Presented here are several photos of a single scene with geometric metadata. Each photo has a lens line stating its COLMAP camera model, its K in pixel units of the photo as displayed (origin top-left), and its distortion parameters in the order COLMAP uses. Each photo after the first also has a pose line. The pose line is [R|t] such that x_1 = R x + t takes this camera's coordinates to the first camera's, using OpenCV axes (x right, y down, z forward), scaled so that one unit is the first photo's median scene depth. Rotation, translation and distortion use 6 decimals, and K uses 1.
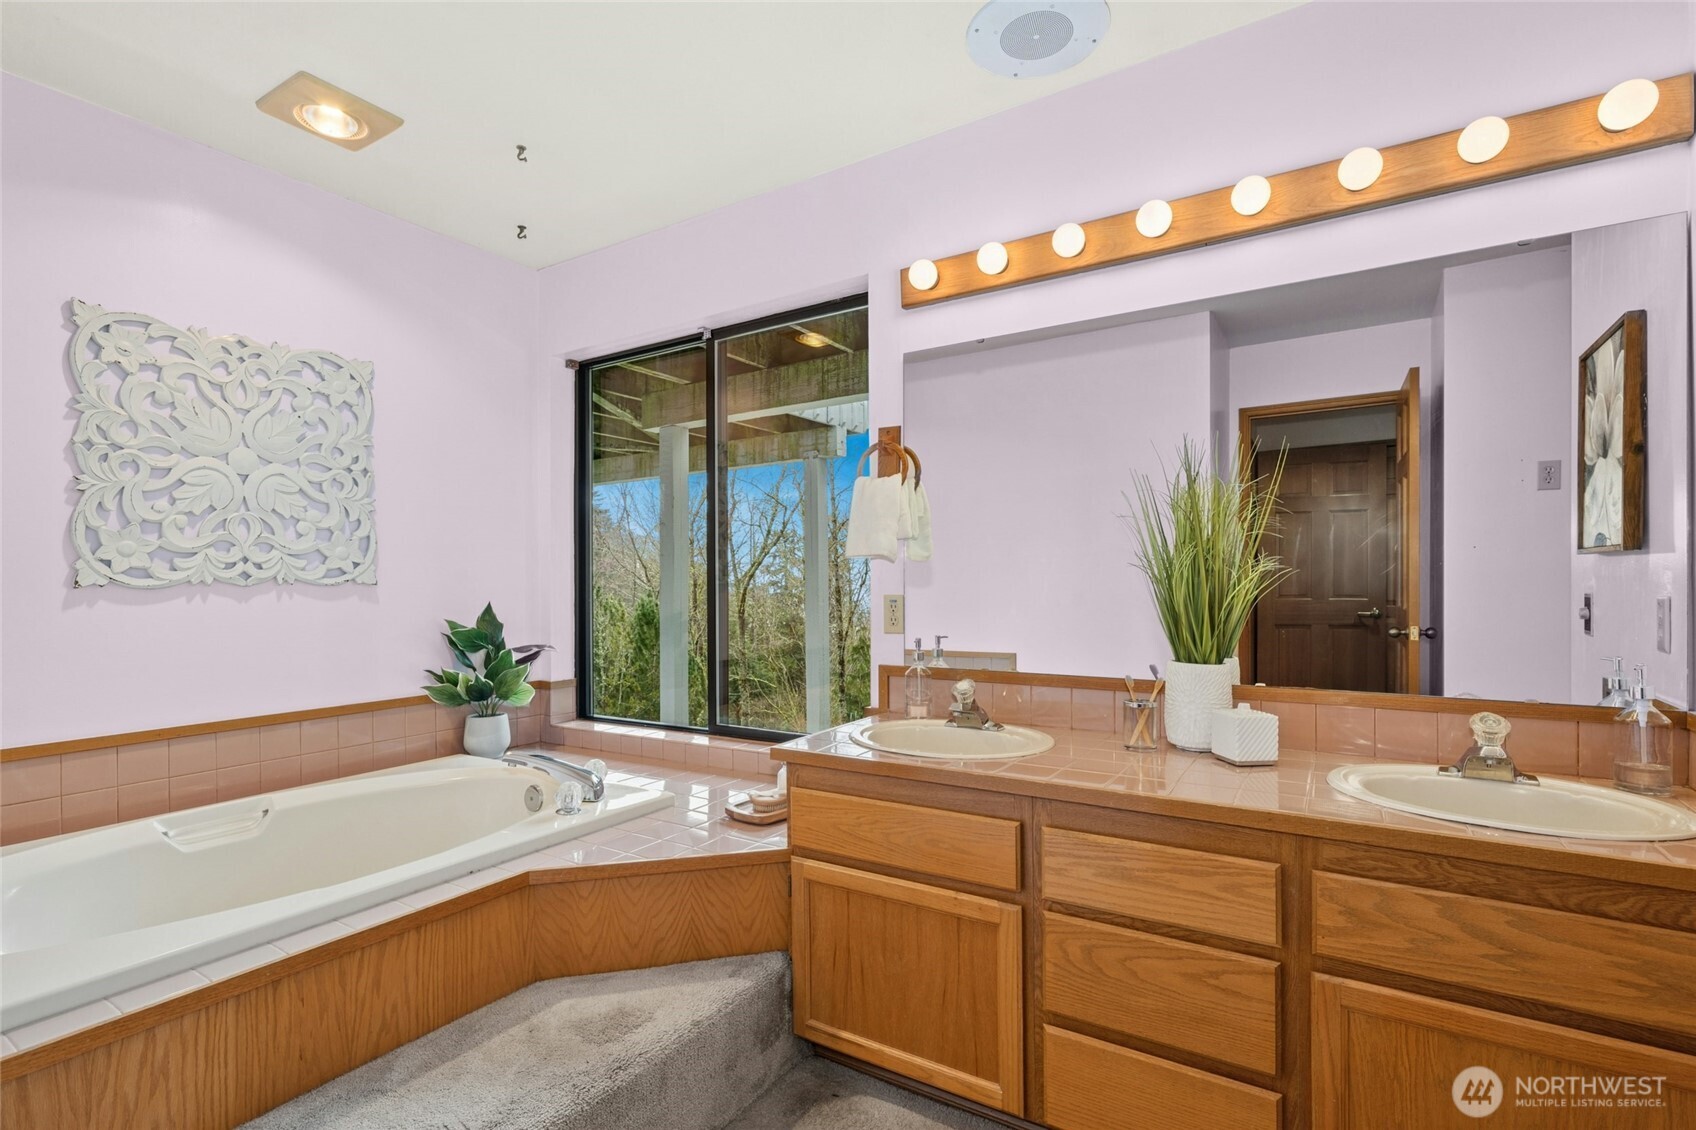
lens RADIAL K [[782.6, 0, 854.1], [0, 782.6, 578.6], [0, 0, 1]] dist [-0.002353, 0.000435]
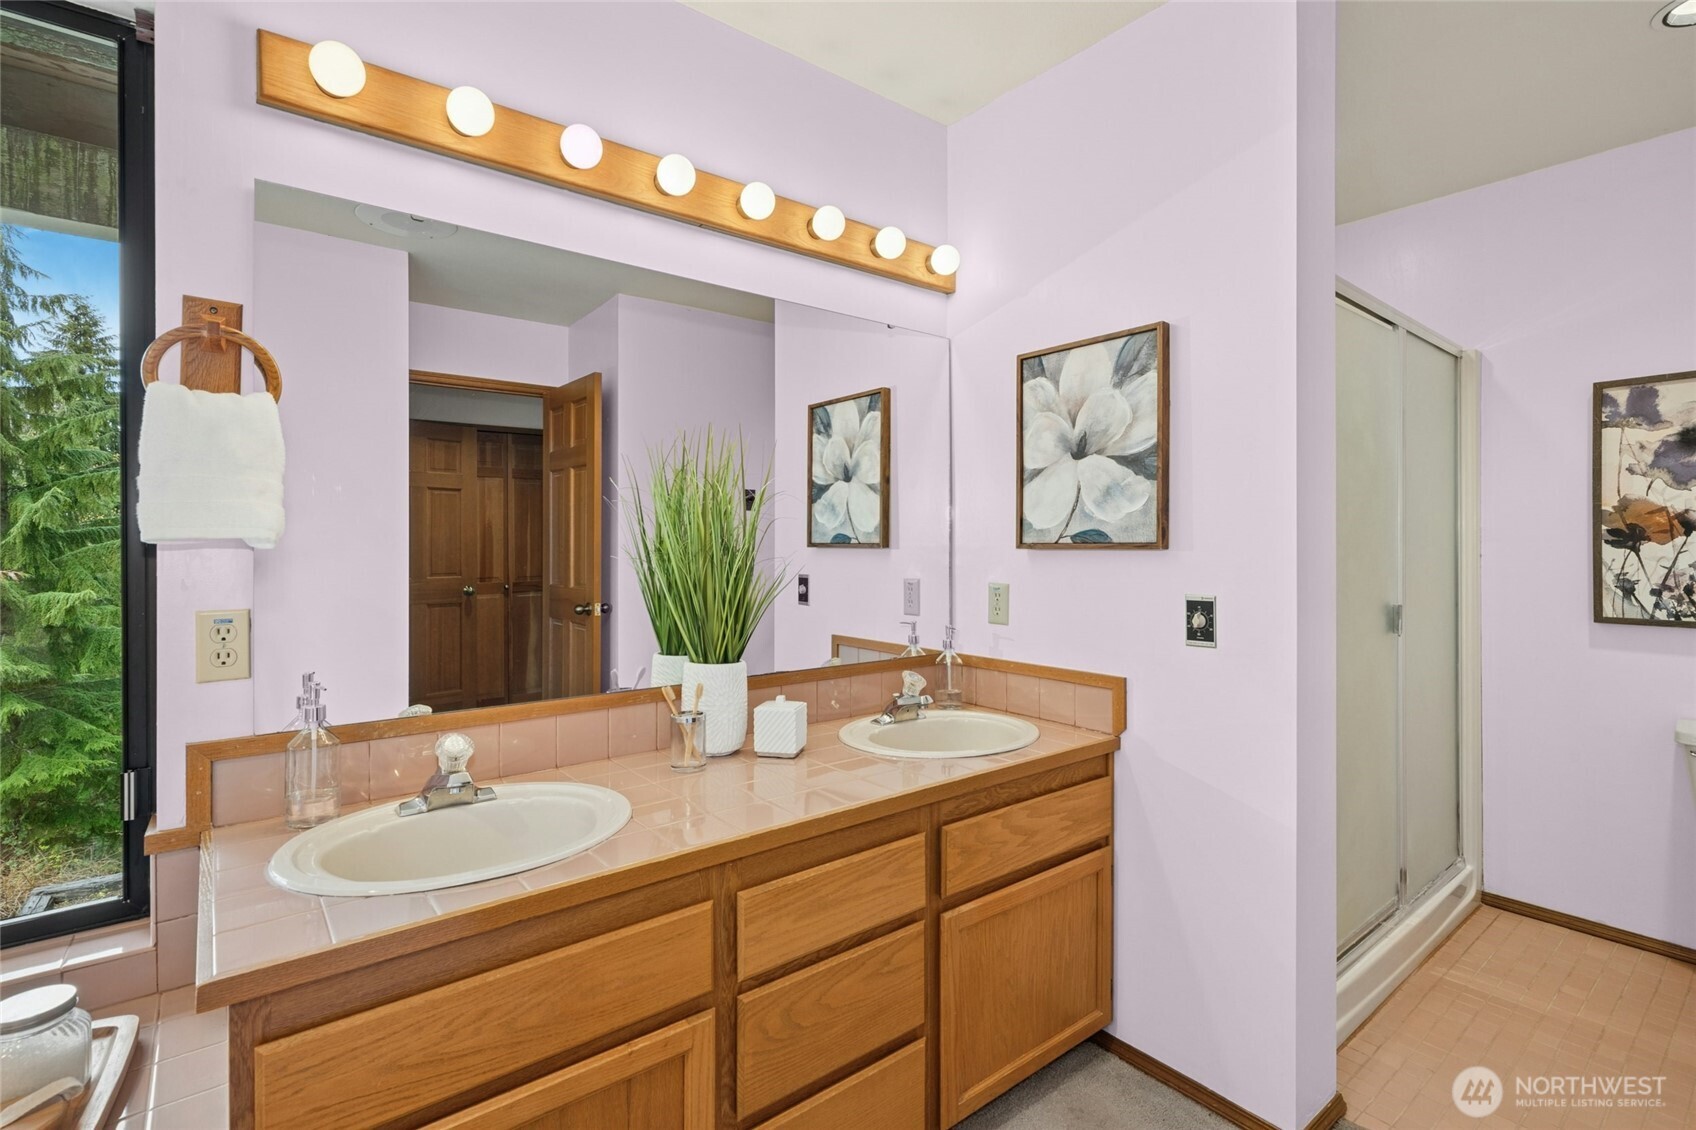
lens RADIAL K [[782.6, 0, 854.8], [0, 782.6, 541.9], [0, 0, 1]] dist [-0.002353, 0.000435]
pose [[0.339415, 0.011400, 0.940568, -0.465139], [-0.003769, 0.999935, -0.010759, -0.034291], [-0.940629, 0.000107, 0.339436, 0.597059]]
